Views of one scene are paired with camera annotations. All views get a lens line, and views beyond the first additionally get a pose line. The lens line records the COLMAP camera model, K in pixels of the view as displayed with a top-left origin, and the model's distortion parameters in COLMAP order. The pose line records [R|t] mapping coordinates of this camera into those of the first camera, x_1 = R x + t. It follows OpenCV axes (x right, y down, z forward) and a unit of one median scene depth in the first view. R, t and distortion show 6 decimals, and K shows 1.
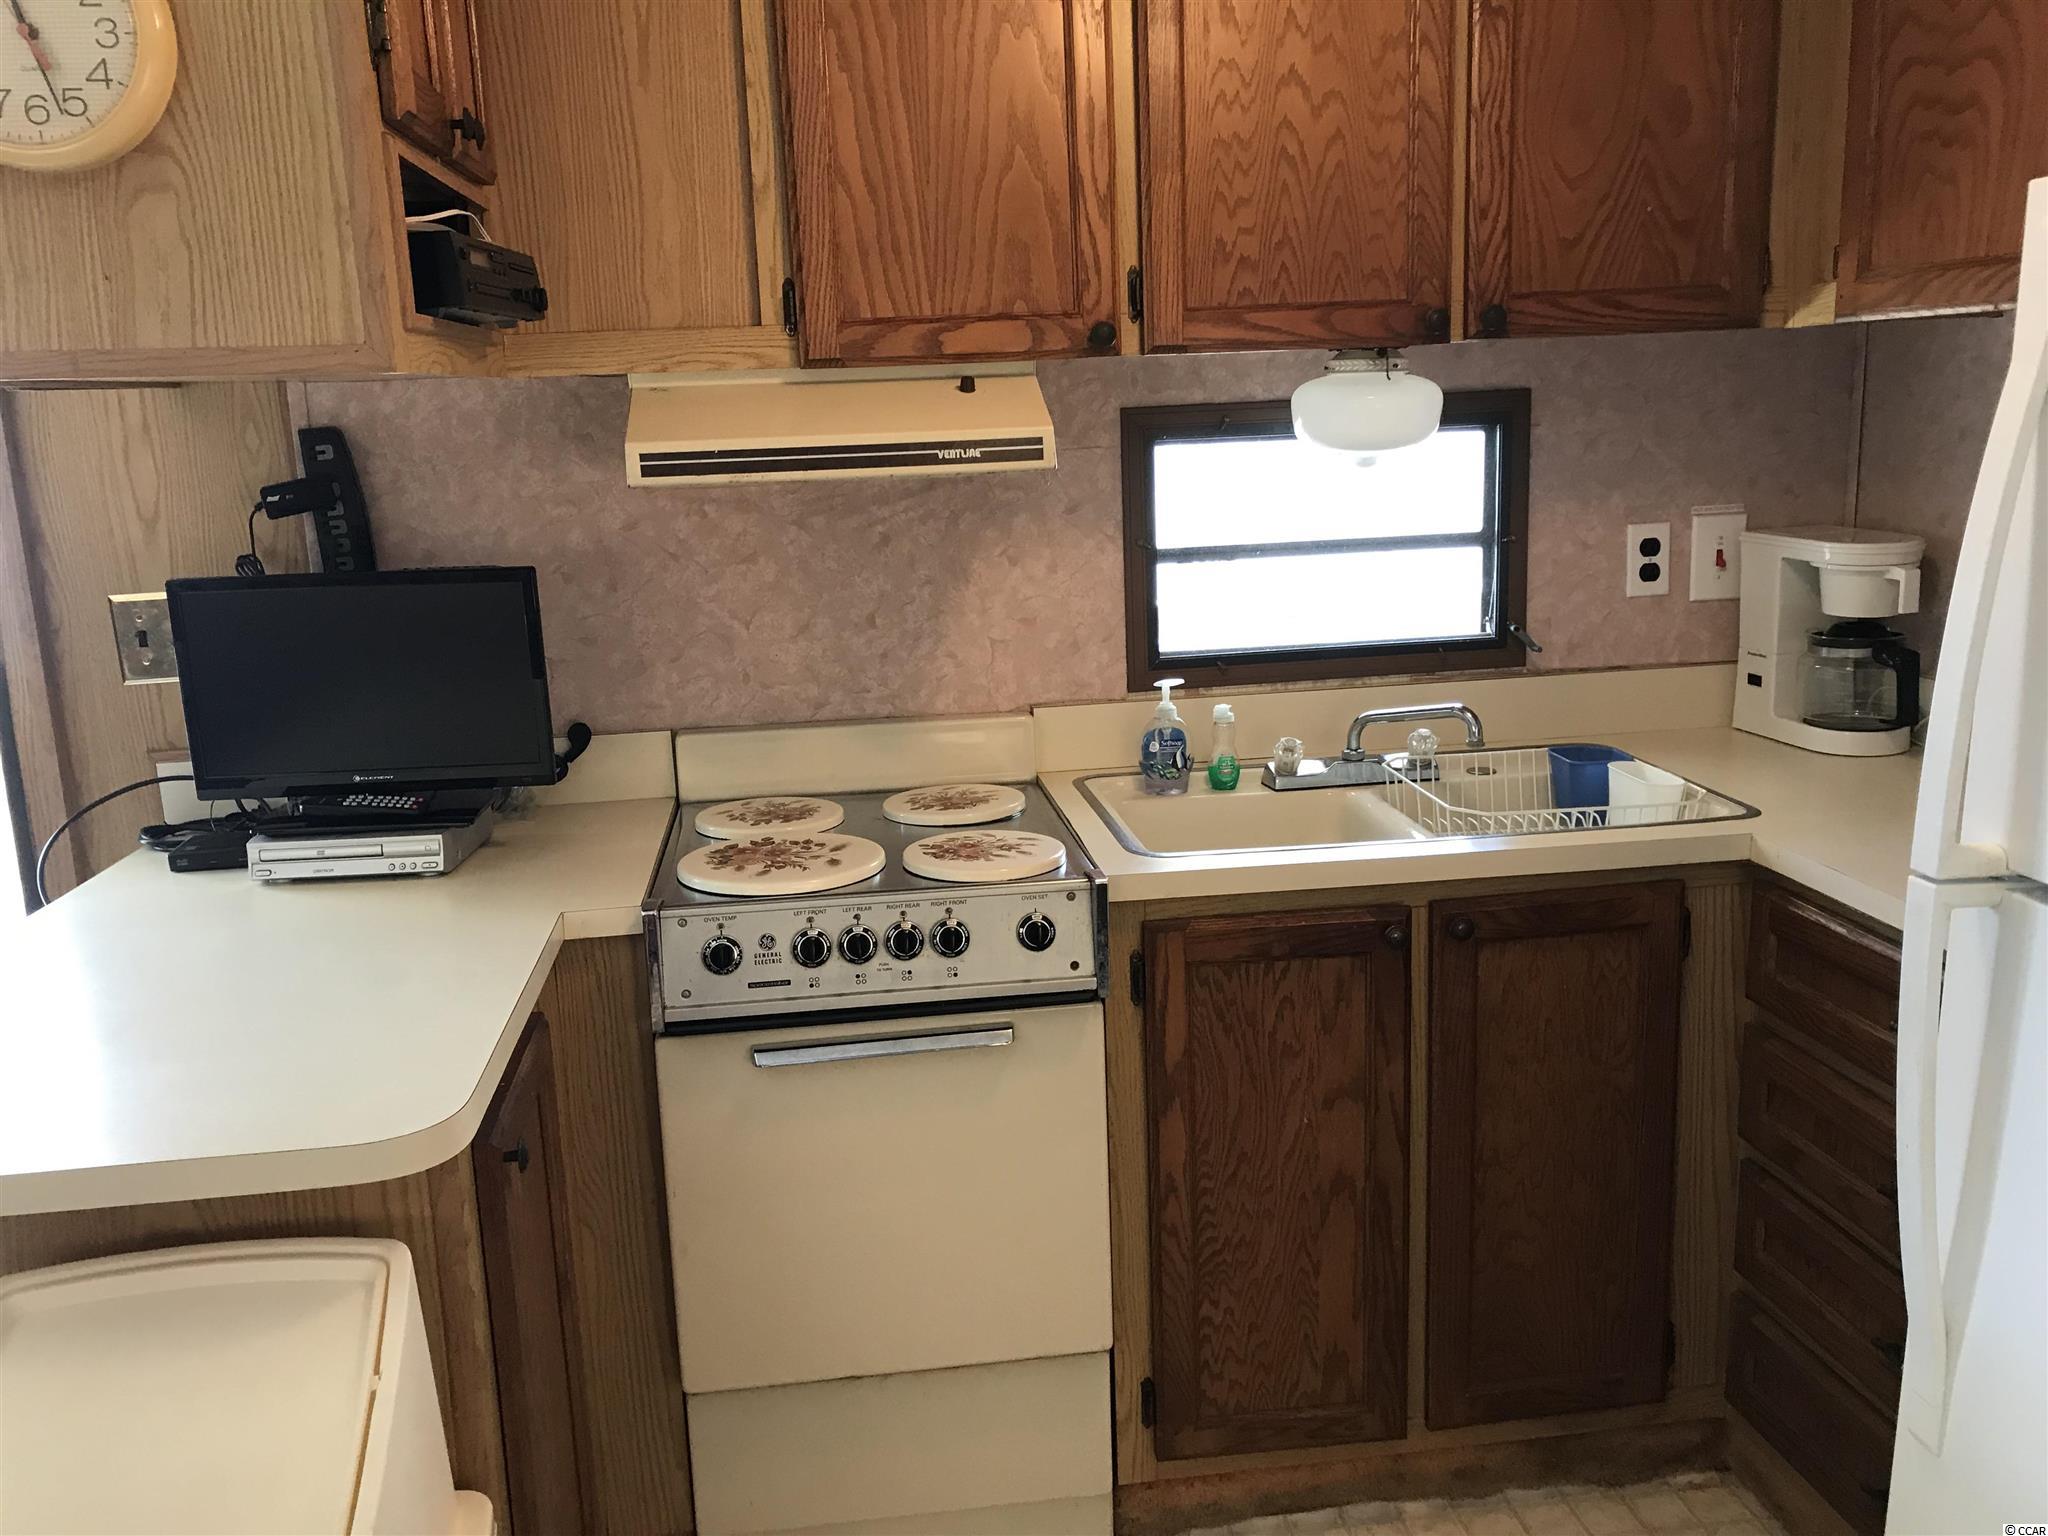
lens RADIAL K [[1663.2, 0, 984.1], [0, 1663.2, 785.7], [0, 0, 1]] dist [-0.025058, -0.003215]
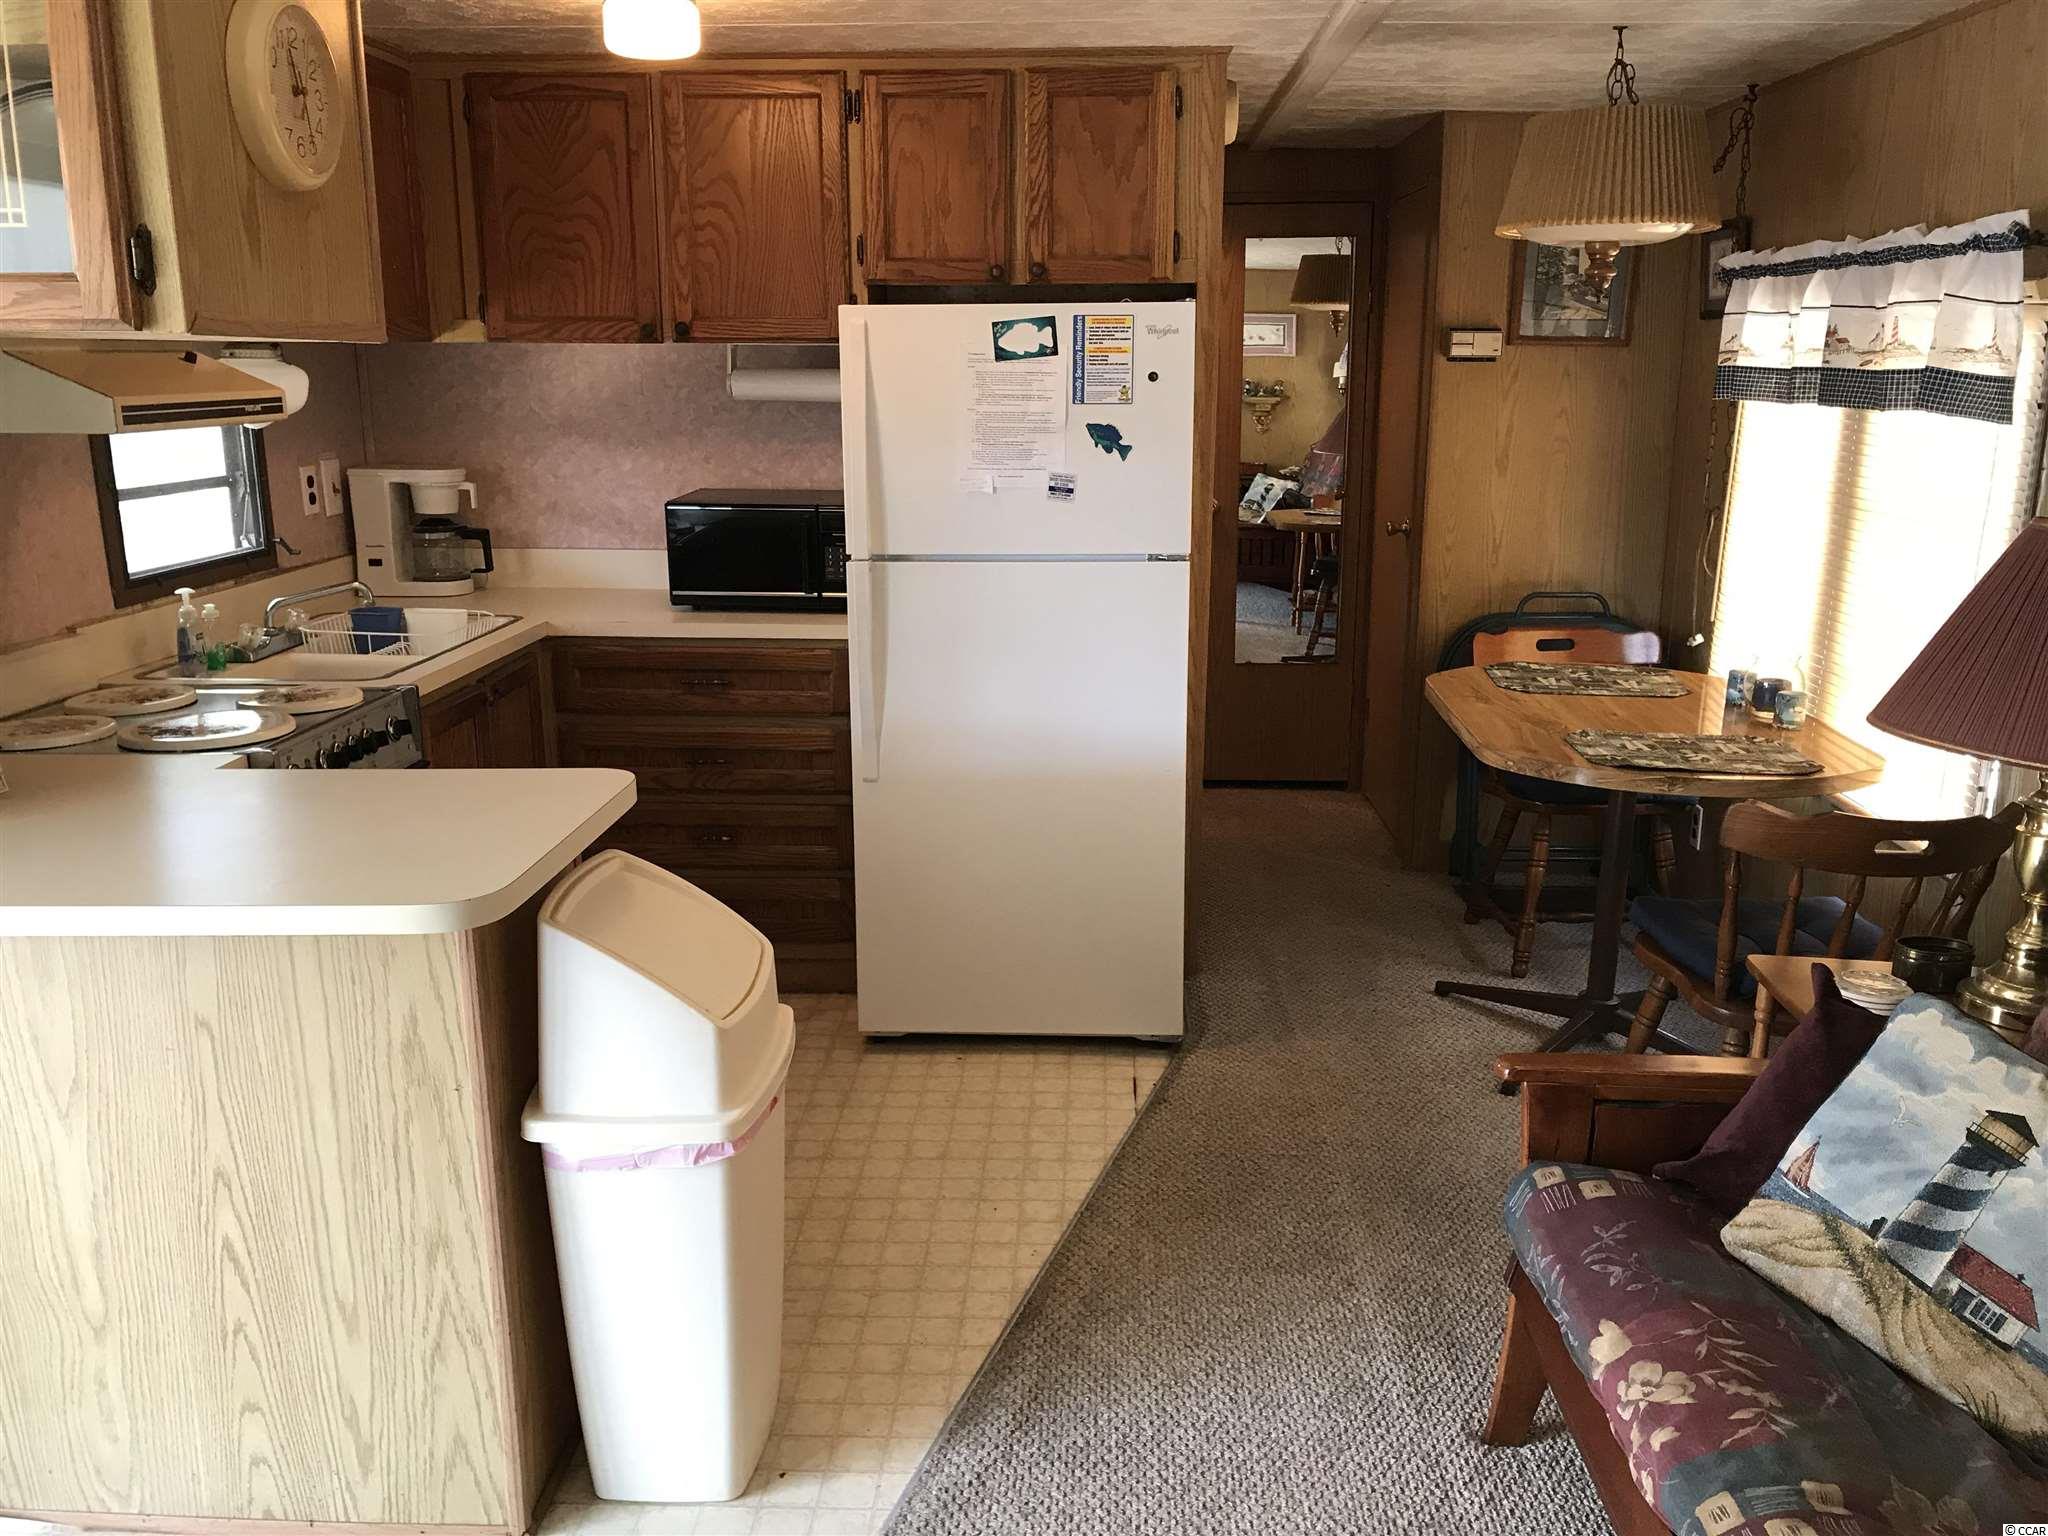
lens RADIAL K [[1663.2, 0, 984.1], [0, 1663.2, 785.7], [0, 0, 1]] dist [-0.025058, -0.003215]
pose [[0.171564, -0.201890, 0.964265, -1.067947], [0.207506, 0.964225, 0.164961, 0.001743], [-0.963072, 0.171789, 0.207320, 0.153141]]
